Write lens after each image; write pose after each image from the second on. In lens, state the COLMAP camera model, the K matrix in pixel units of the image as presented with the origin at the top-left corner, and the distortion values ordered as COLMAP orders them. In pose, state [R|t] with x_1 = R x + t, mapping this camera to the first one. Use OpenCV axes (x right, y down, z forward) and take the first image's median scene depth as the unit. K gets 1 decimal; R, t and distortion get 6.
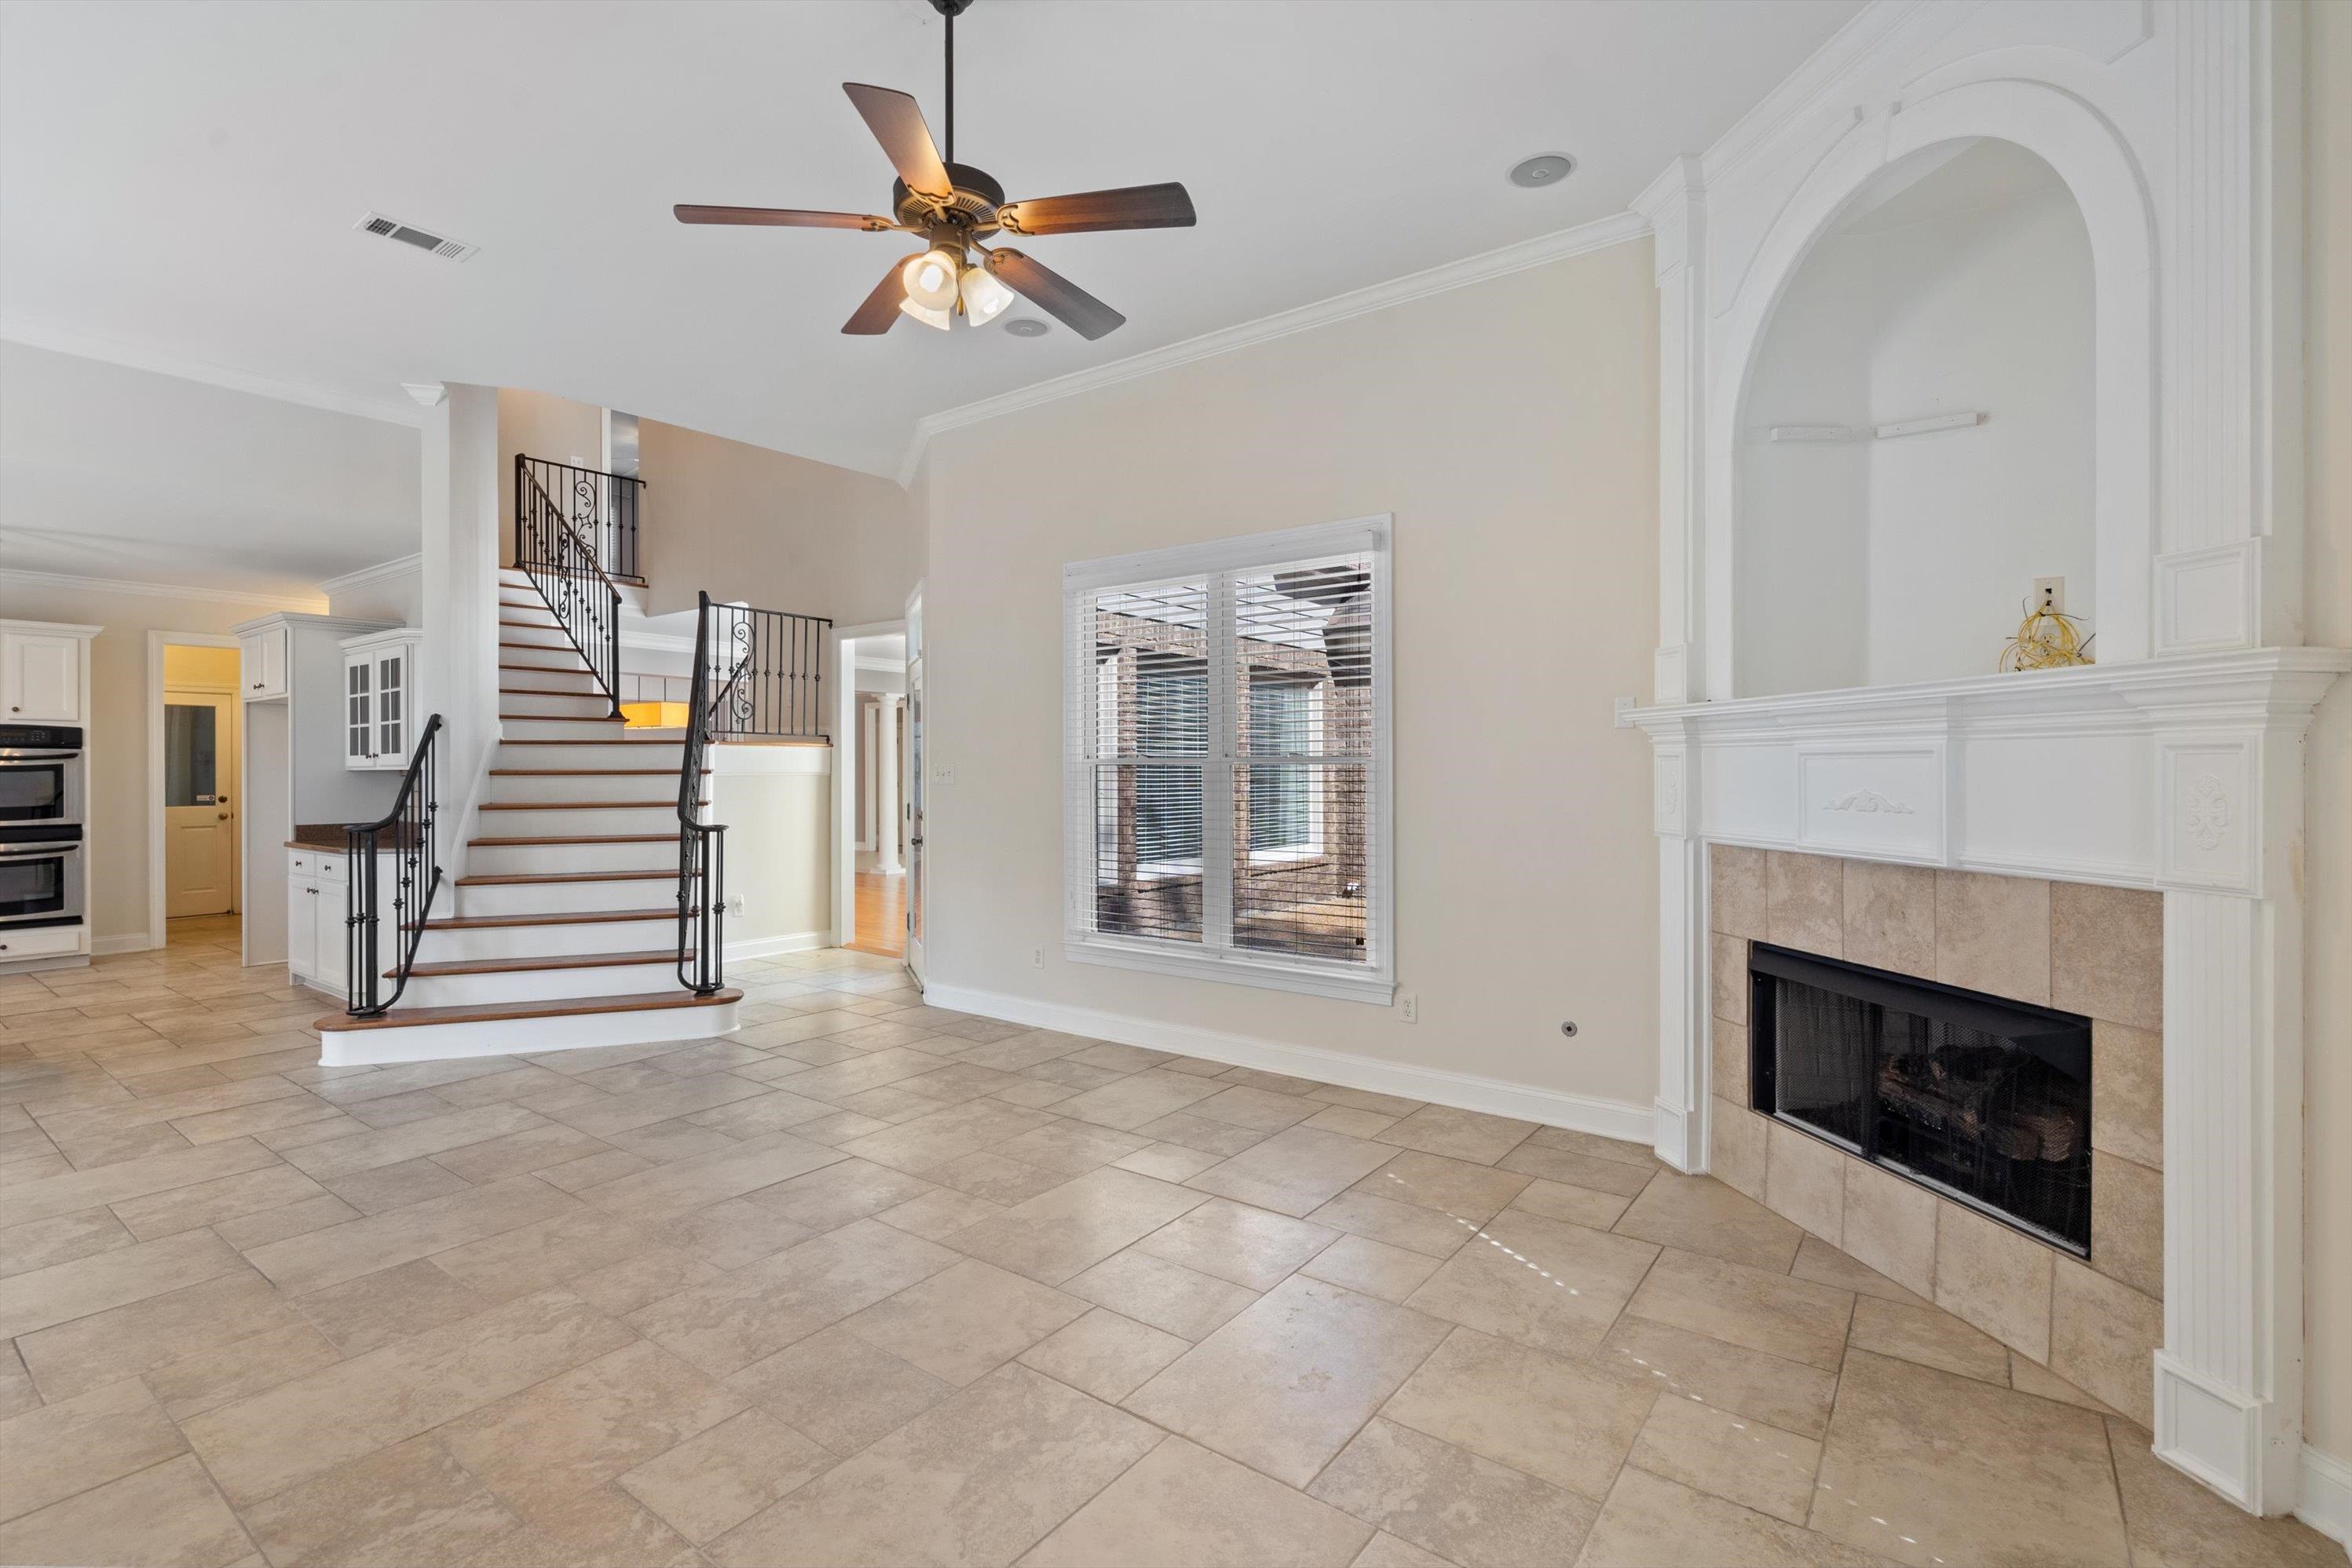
lens RADIAL K [[1067.9, 0, 1174.9], [0, 1067.9, 775.2], [0, 0, 1]] dist [-0.001535, -0.000132]
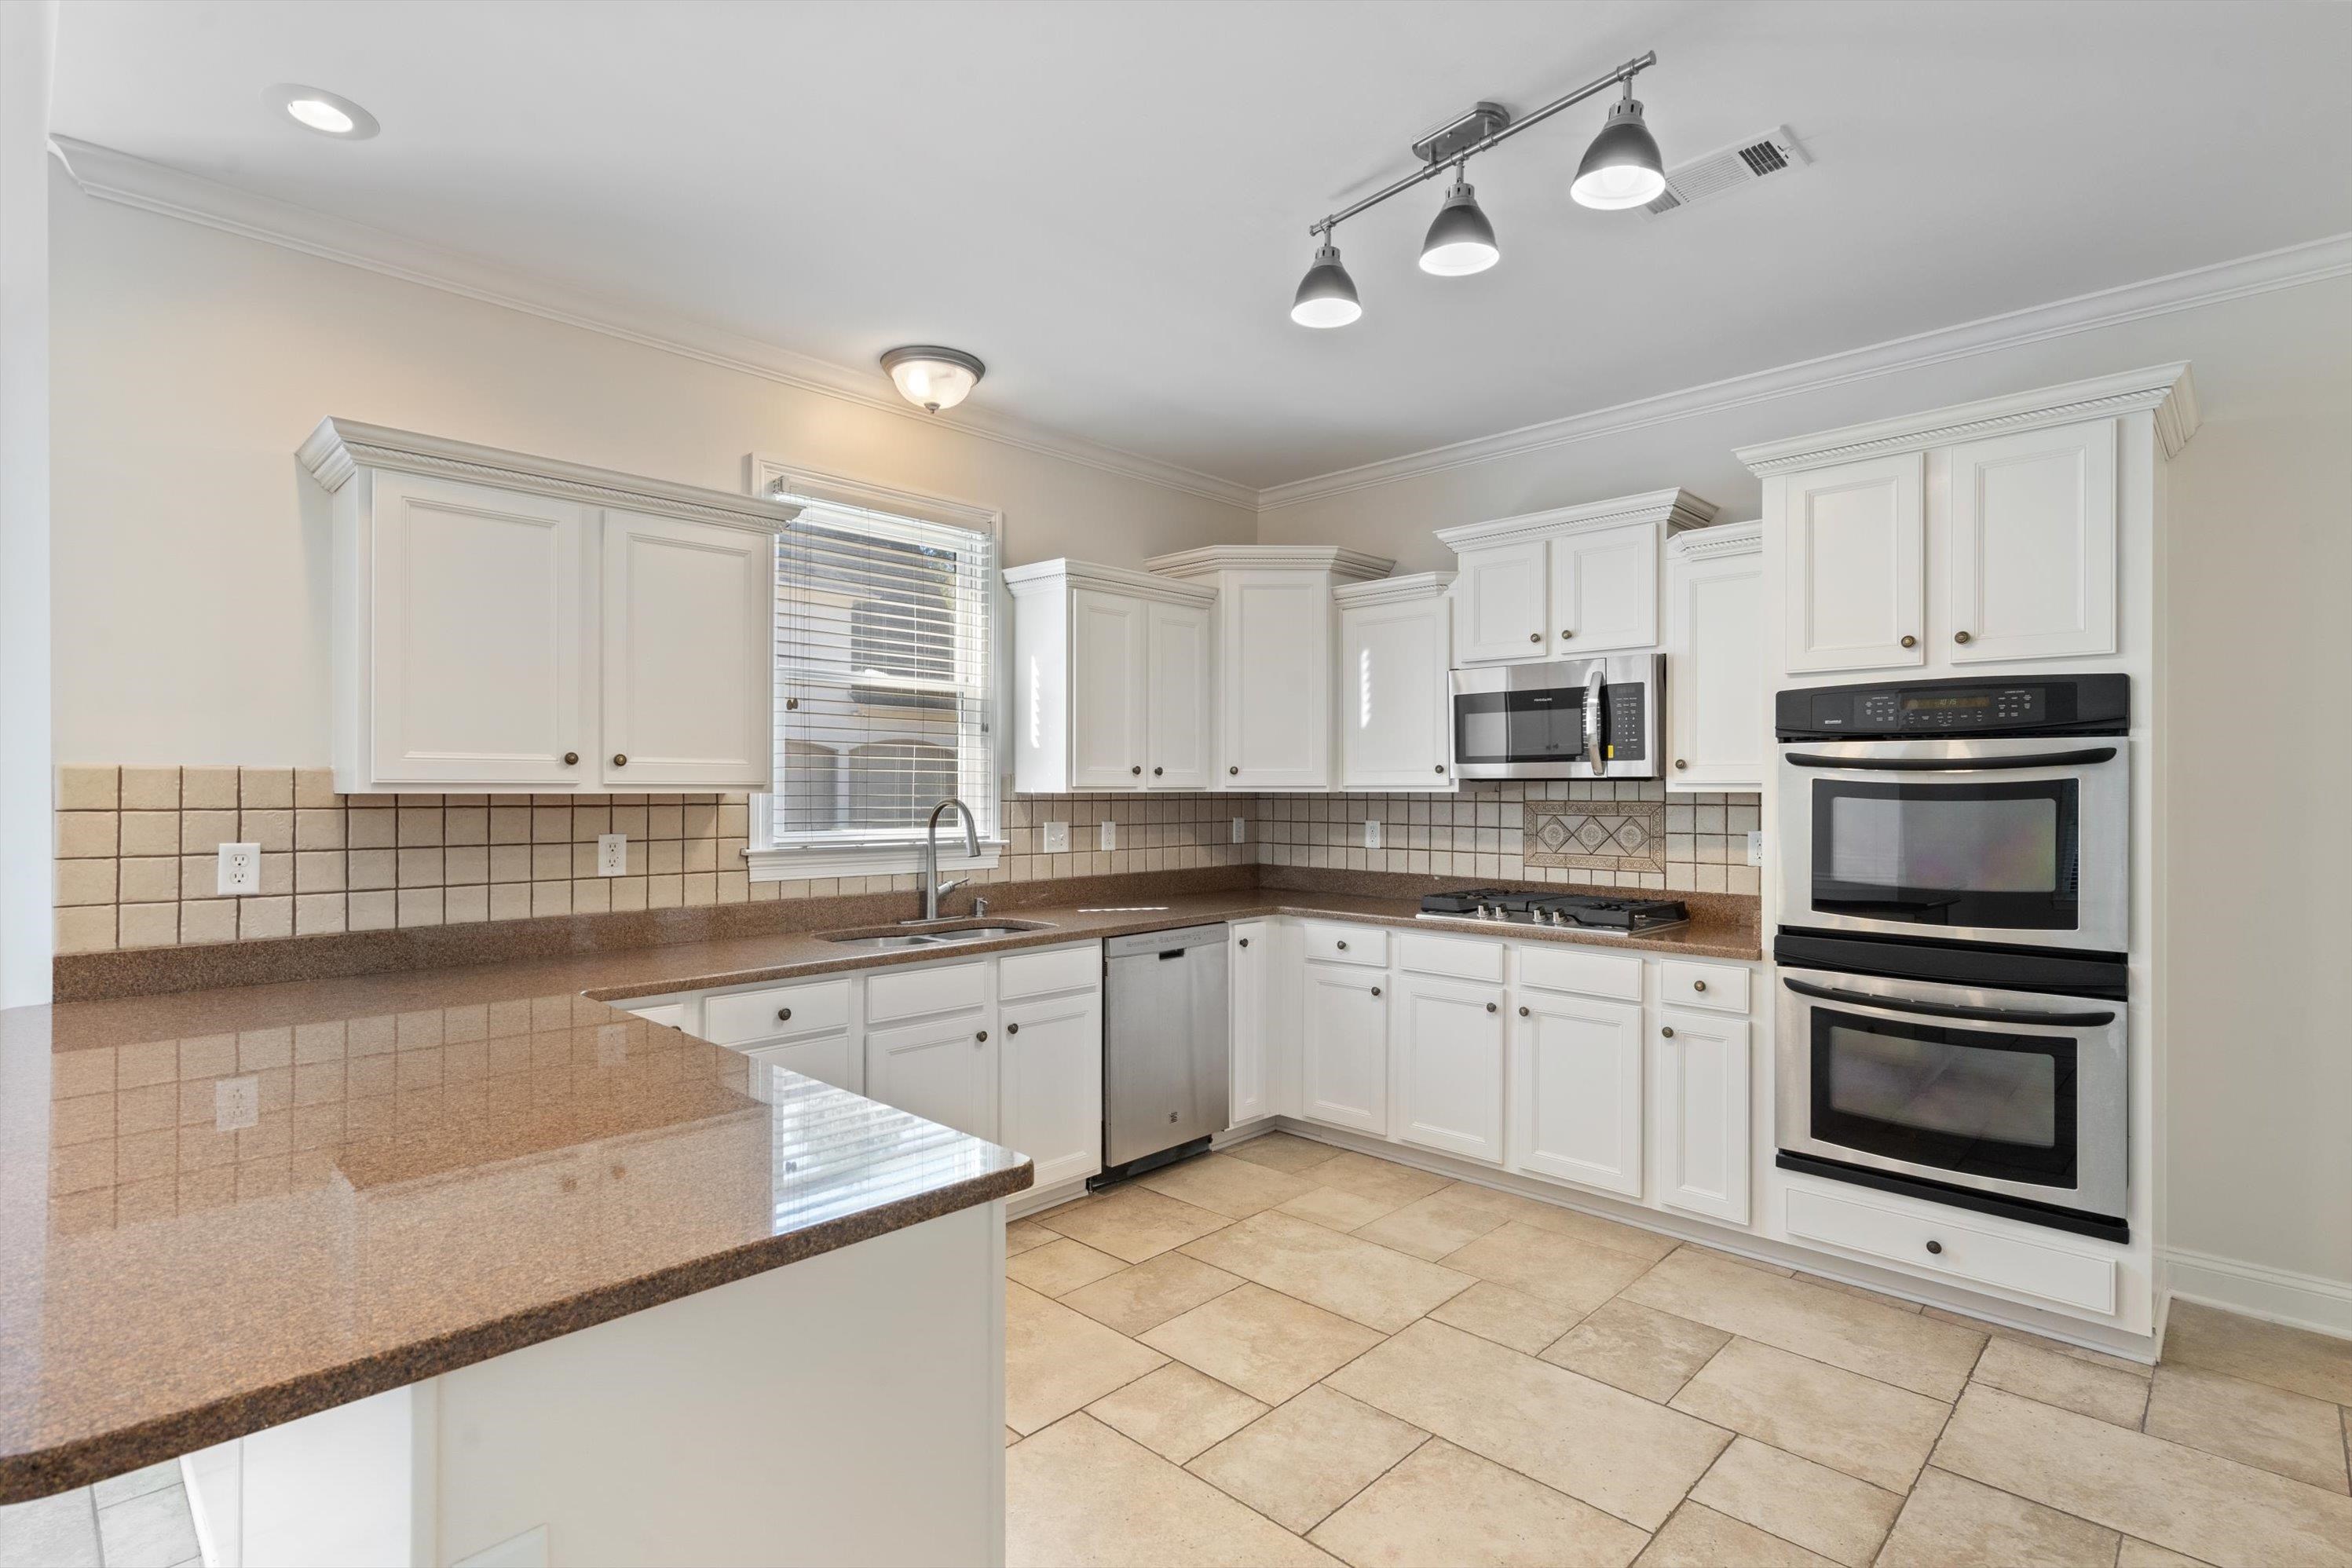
lens RADIAL K [[1067.9, 0, 1174.9], [0, 1067.9, 775.2], [0, 0, 1]] dist [-0.001535, -0.000132]
pose [[-0.156199, -0.002042, -0.987723, -0.651491], [-0.005288, 0.999985, -0.001231, -0.010026], [0.987711, 0.005030, -0.156208, 0.766449]]
